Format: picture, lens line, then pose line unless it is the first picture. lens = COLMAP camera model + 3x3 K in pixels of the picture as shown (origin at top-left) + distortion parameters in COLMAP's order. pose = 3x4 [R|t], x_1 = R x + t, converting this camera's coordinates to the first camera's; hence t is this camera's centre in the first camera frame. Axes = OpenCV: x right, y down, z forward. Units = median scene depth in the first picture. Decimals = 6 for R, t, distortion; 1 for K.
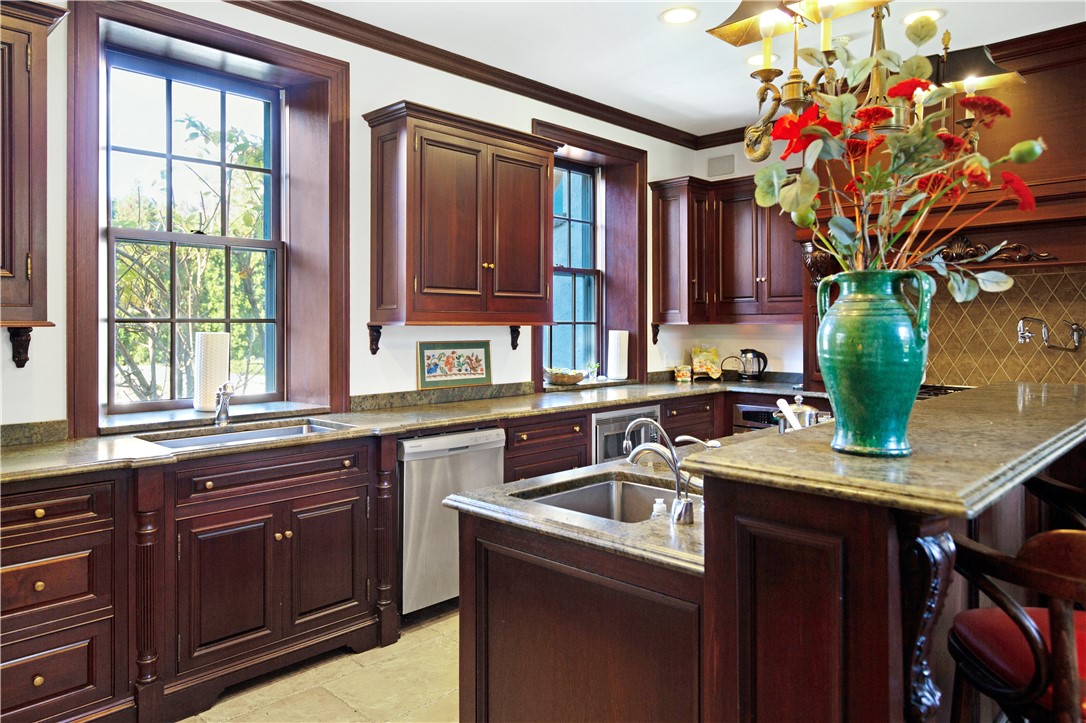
lens RADIAL K [[727.5, 0, 543.2], [0, 727.5, 326.4], [0, 0, 1]] dist [0.001303, 0.000385]
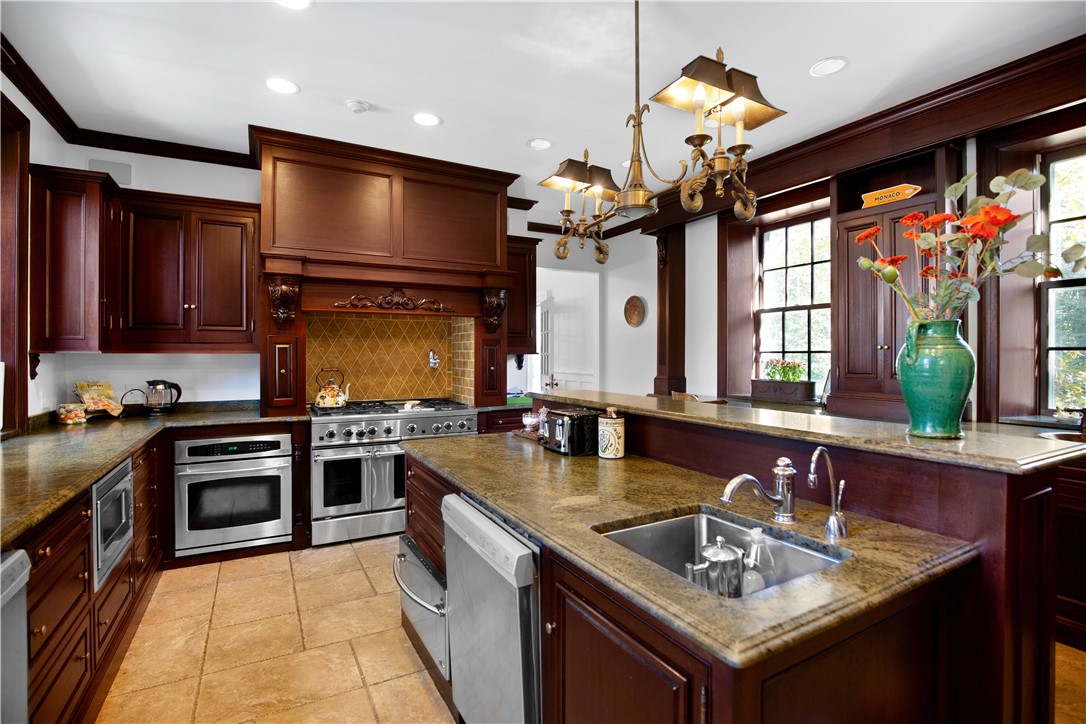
lens RADIAL K [[512.0, 0, 543.4], [0, 512.0, 355.9], [0, 0, 1]] dist [-0.029216, 0.004350]
pose [[0.292535, -0.001331, 0.956254, -0.199201], [0.000971, 0.999999, 0.001095, 0.000065], [-0.956254, 0.000608, 0.292536, 0.363919]]
